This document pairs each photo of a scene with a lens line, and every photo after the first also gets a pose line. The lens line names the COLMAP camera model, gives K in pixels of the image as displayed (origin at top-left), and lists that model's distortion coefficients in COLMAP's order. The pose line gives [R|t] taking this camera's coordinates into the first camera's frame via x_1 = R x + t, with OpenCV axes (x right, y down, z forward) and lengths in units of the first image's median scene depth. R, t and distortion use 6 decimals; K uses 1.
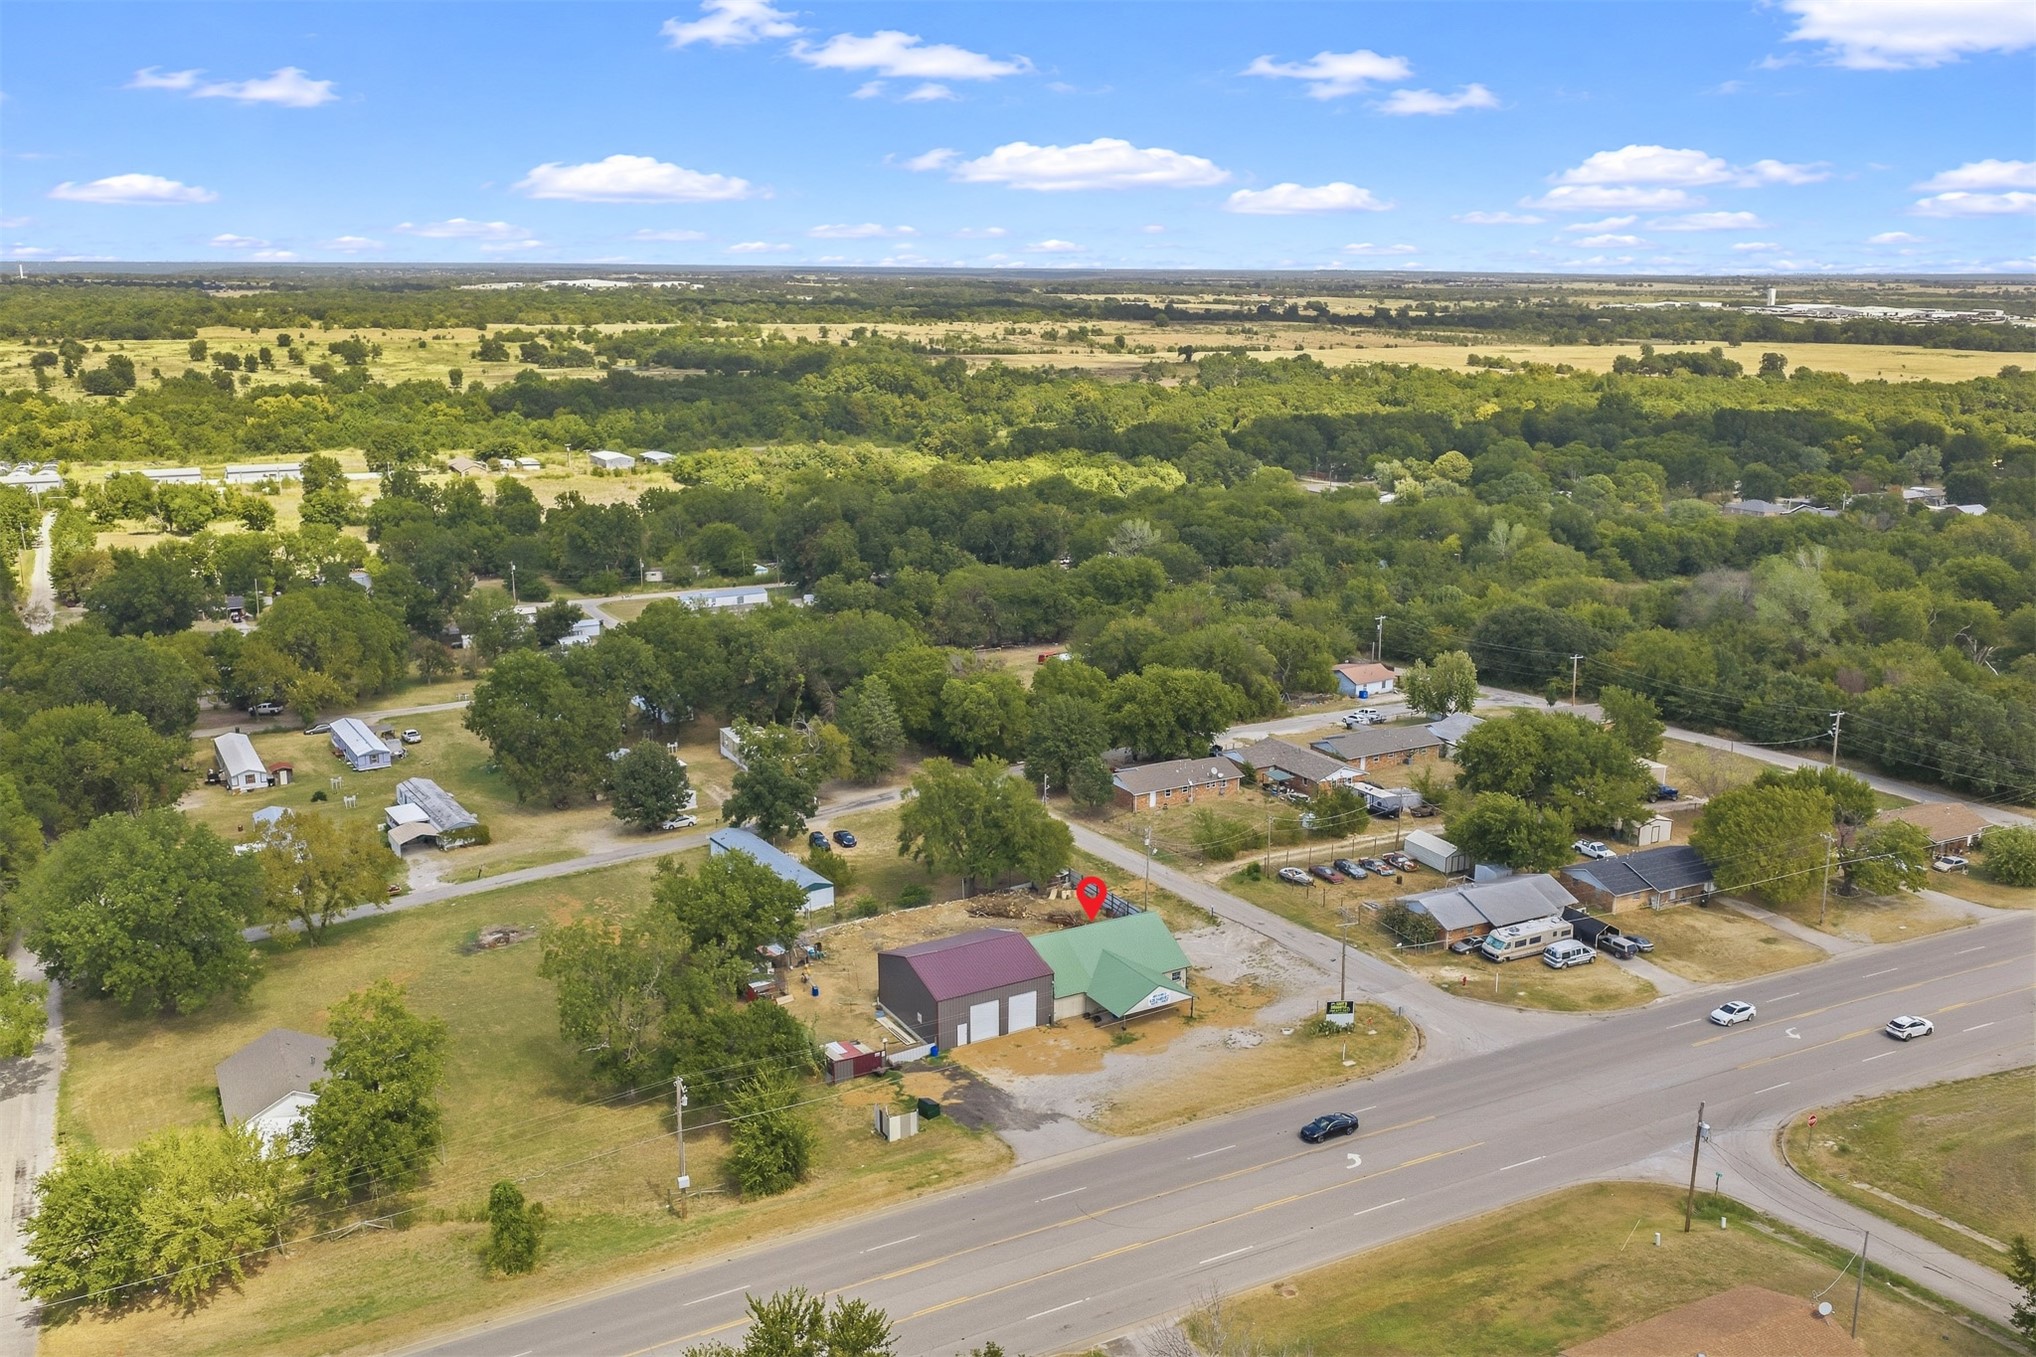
lens RADIAL K [[1692.7, 0, 1032.5], [0, 1692.7, 683.2], [0, 0, 1]] dist [0.017978, -0.009883]
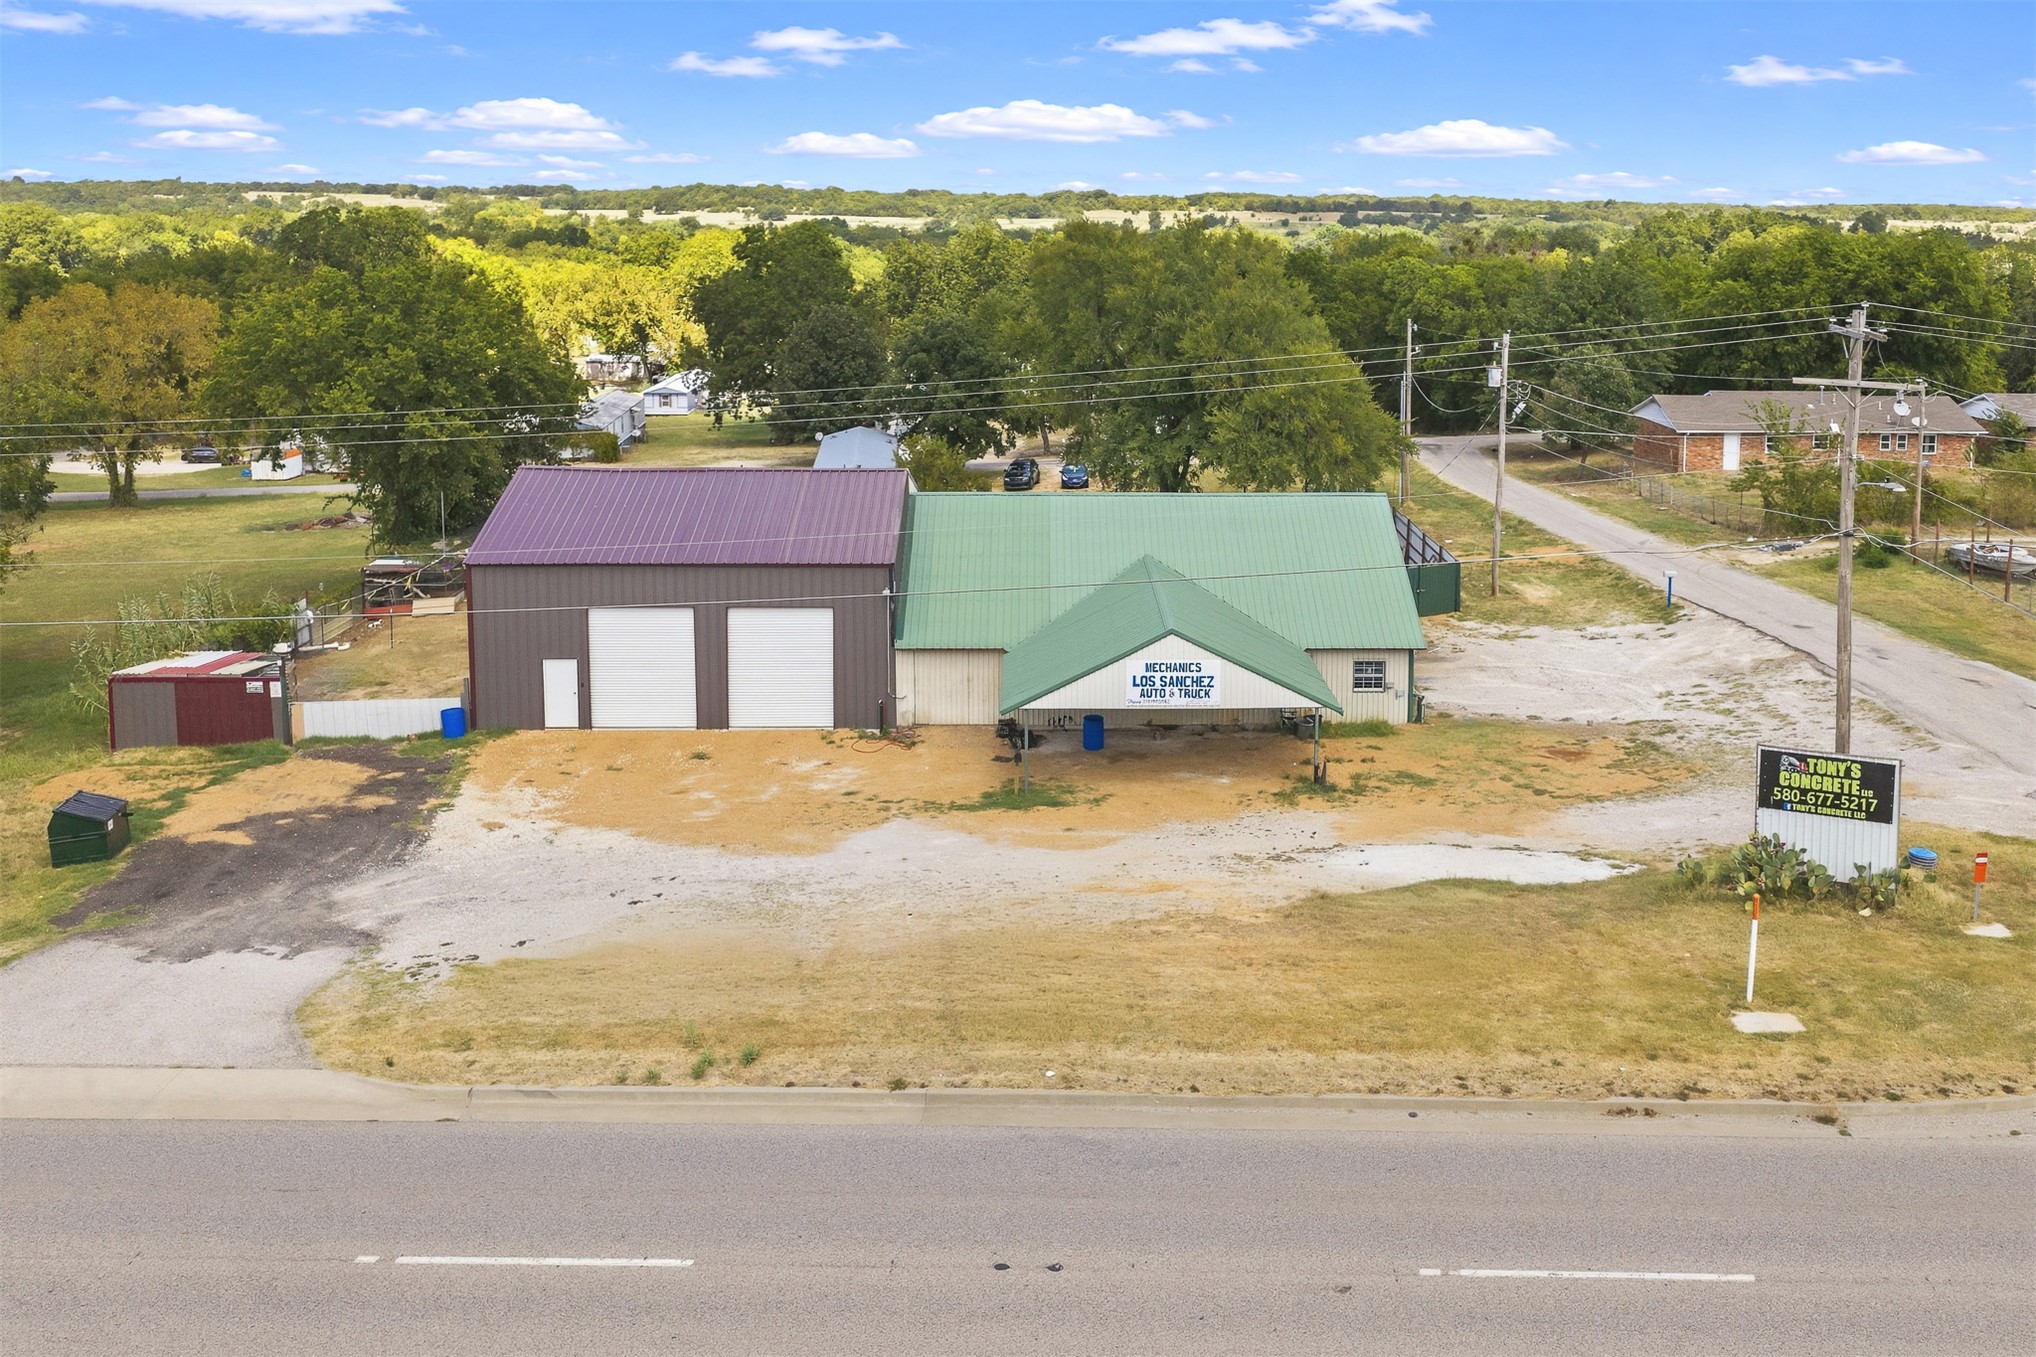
lens RADIAL K [[1766.3, 0, 1082.6], [0, 1766.3, 481.7], [0, 0, 1]] dist [0.007027, -0.007039]
pose [[0.877843, 0.074086, -0.473185, 0.131234], [-0.117640, 0.991051, -0.063075, 0.115797], [0.464277, 0.111036, 0.878702, 0.488447]]
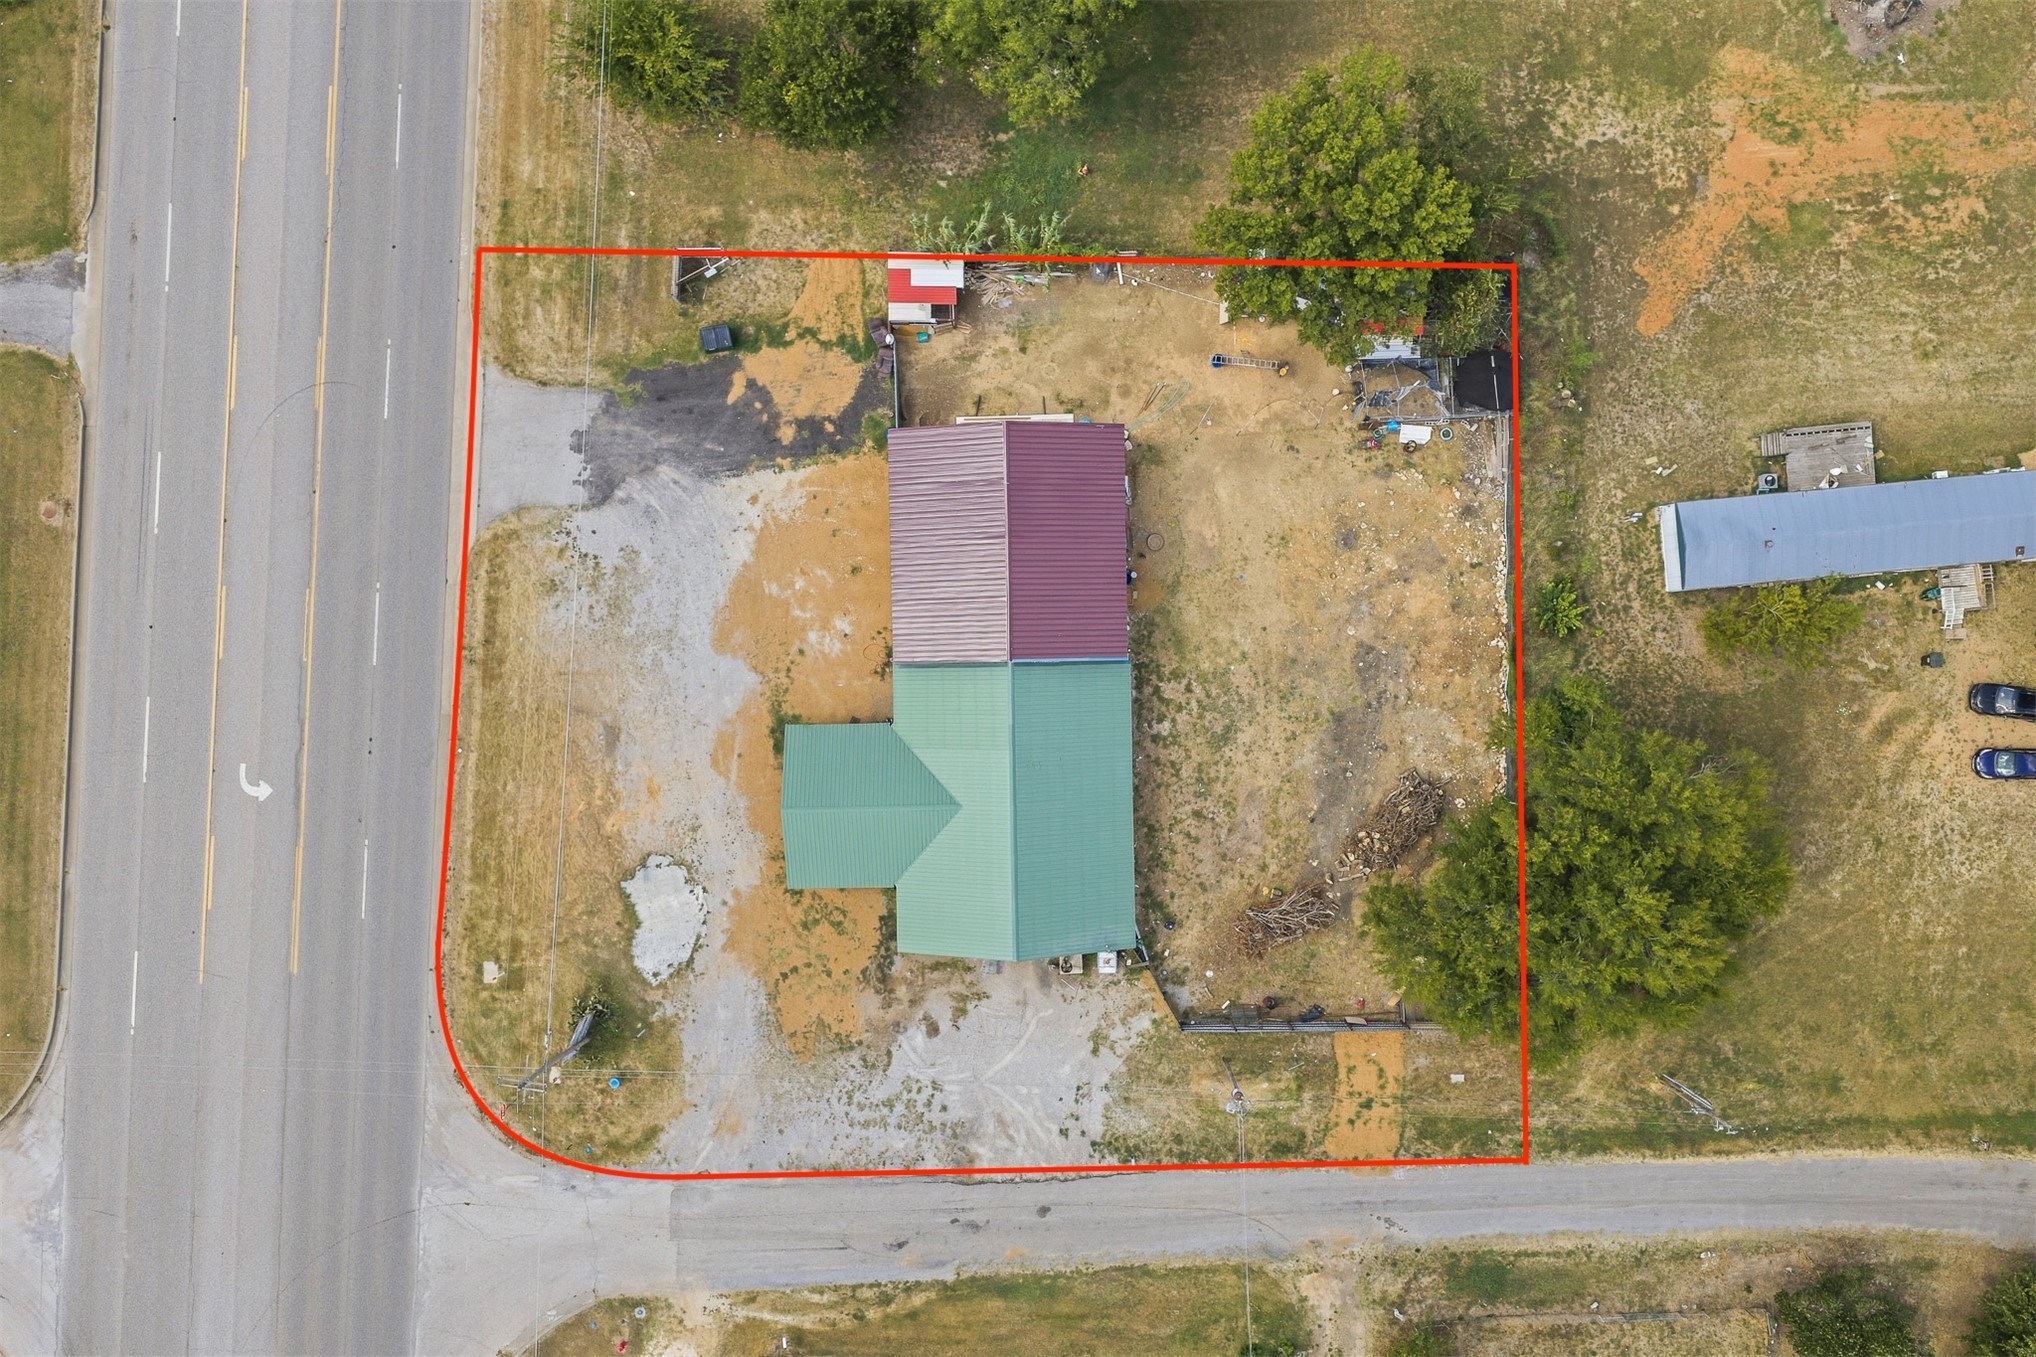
lens RADIAL K [[1694.2, 0, 1018.0], [0, 1694.2, 678.5], [0, 0, 1]] dist [0.003935, -0.011976]
pose [[-0.489842, 0.871748, 0.010444, -0.006210], [-0.205419, -0.127052, 0.970392, -0.257314], [0.847265, 0.473194, 0.241309, 0.603336]]
